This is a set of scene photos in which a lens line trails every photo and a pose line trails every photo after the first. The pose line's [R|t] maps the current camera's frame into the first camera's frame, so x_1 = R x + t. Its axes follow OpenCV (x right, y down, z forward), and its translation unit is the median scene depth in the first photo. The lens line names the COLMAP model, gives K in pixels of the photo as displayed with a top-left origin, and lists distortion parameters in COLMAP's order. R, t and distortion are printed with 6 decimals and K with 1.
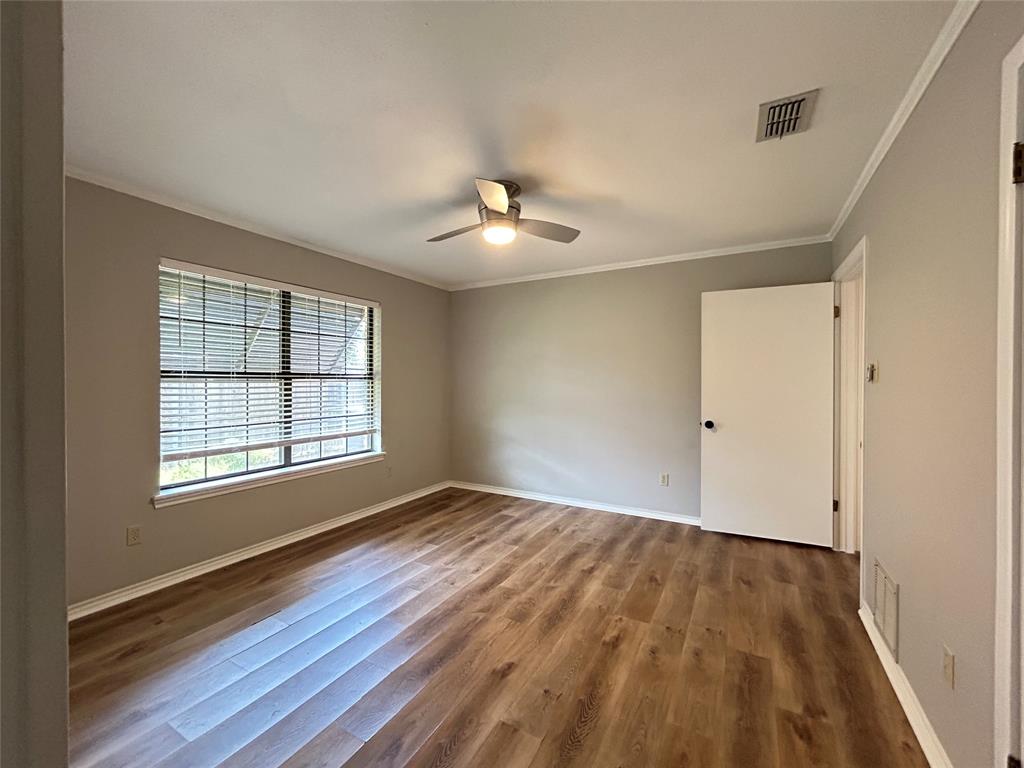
lens RADIAL K [[417.1, 0, 513.1], [0, 417.1, 380.7], [0, 0, 1]] dist [-0.004089, 0.002165]
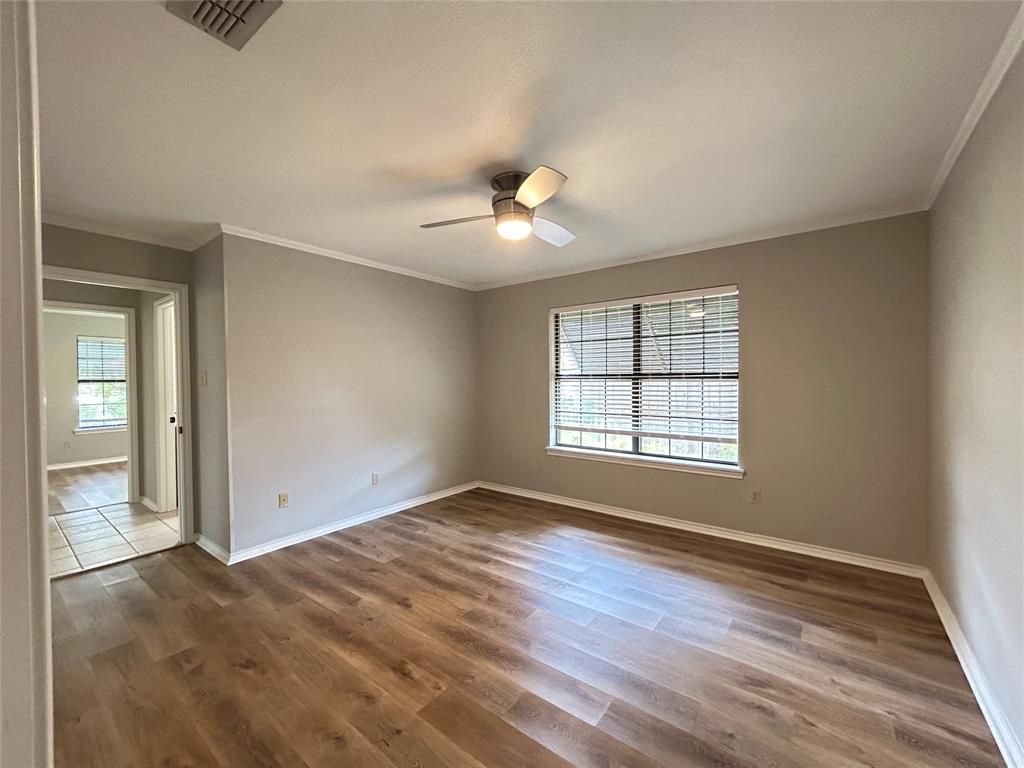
lens RADIAL K [[417.1, 0, 509.4], [0, 417.1, 378.9], [0, 0, 1]] dist [-0.004089, 0.002165]
pose [[-0.145354, 0.000895, -0.989379, 0.677676], [0.006200, 0.999981, -0.000006, -0.006708], [0.989360, -0.006135, -0.145356, 0.834879]]
